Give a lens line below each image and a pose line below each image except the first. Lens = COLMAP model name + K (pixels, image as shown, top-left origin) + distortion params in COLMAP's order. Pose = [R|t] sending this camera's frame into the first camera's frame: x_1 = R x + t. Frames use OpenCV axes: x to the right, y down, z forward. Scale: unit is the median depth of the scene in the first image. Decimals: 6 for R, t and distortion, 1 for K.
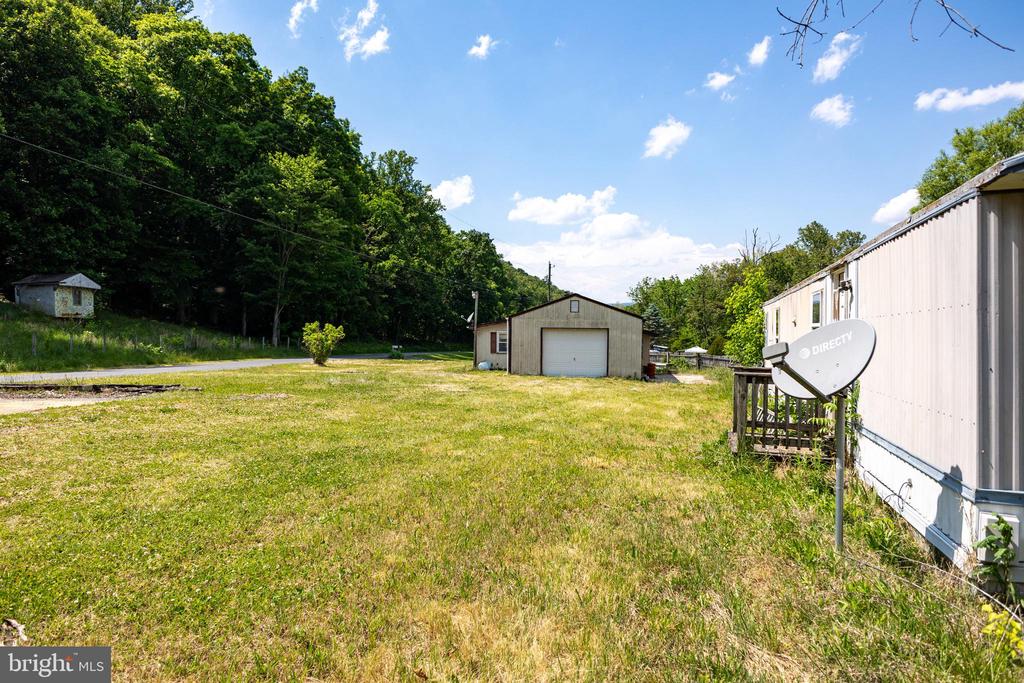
lens RADIAL K [[628.2, 0, 525.7], [0, 628.2, 329.1], [0, 0, 1]] dist [-0.011115, -0.001594]
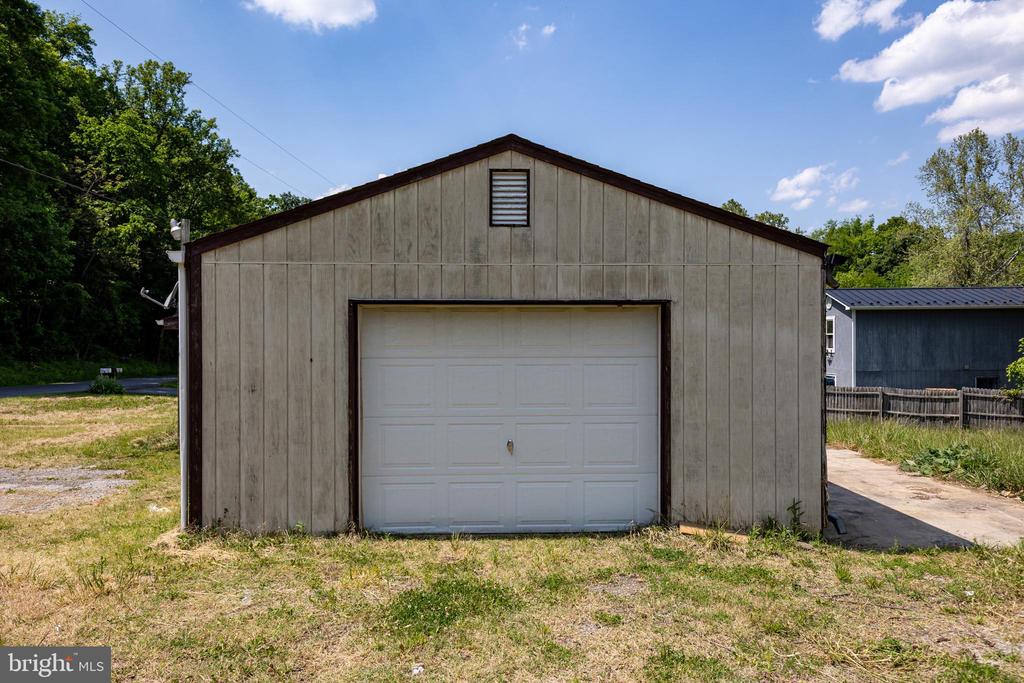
lens RADIAL K [[741.0, 0, 512.0], [0, 741.0, 341.5], [0, 0, 1]] dist [0.006979, 0.002693]
pose [[0.982870, -0.012951, 0.183843, 0.008014], [0.012099, 0.999910, 0.005756, 0.002626], [-0.183901, -0.003433, 0.982939, 0.188076]]
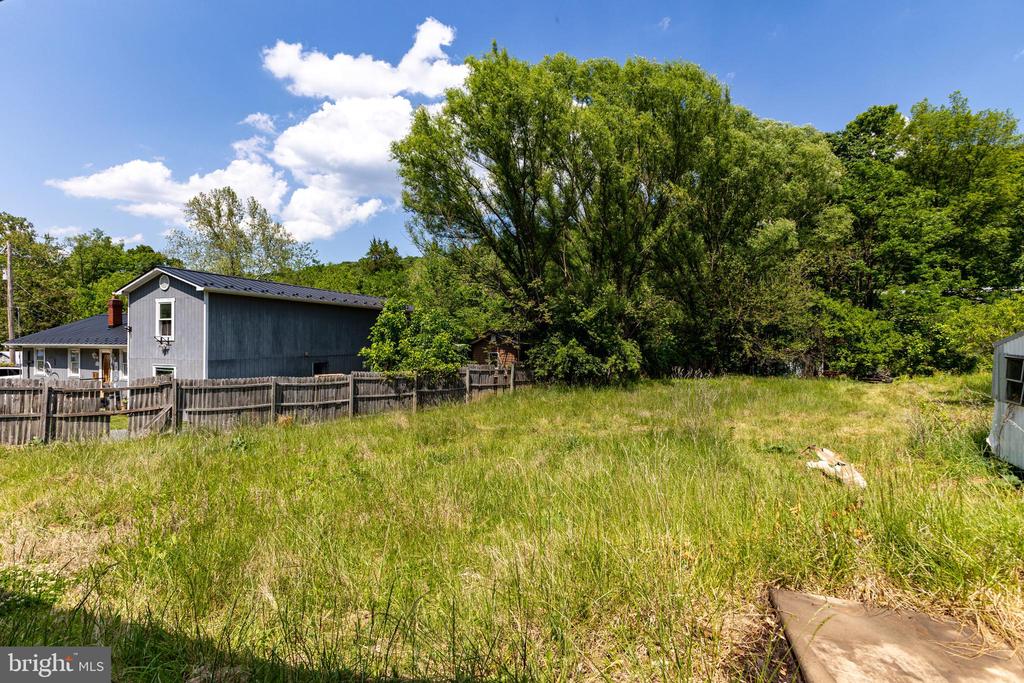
lens RADIAL K [[442.7, 0, 512.0], [0, 442.7, 341.5], [0, 0, 1]] dist [0.001505, 0.000099]
pose [[0.183029, -0.004188, 0.983099, 0.064597], [-0.005769, 0.999969, 0.005334, 0.009910], [-0.983091, -0.006648, 0.182999, 0.324894]]
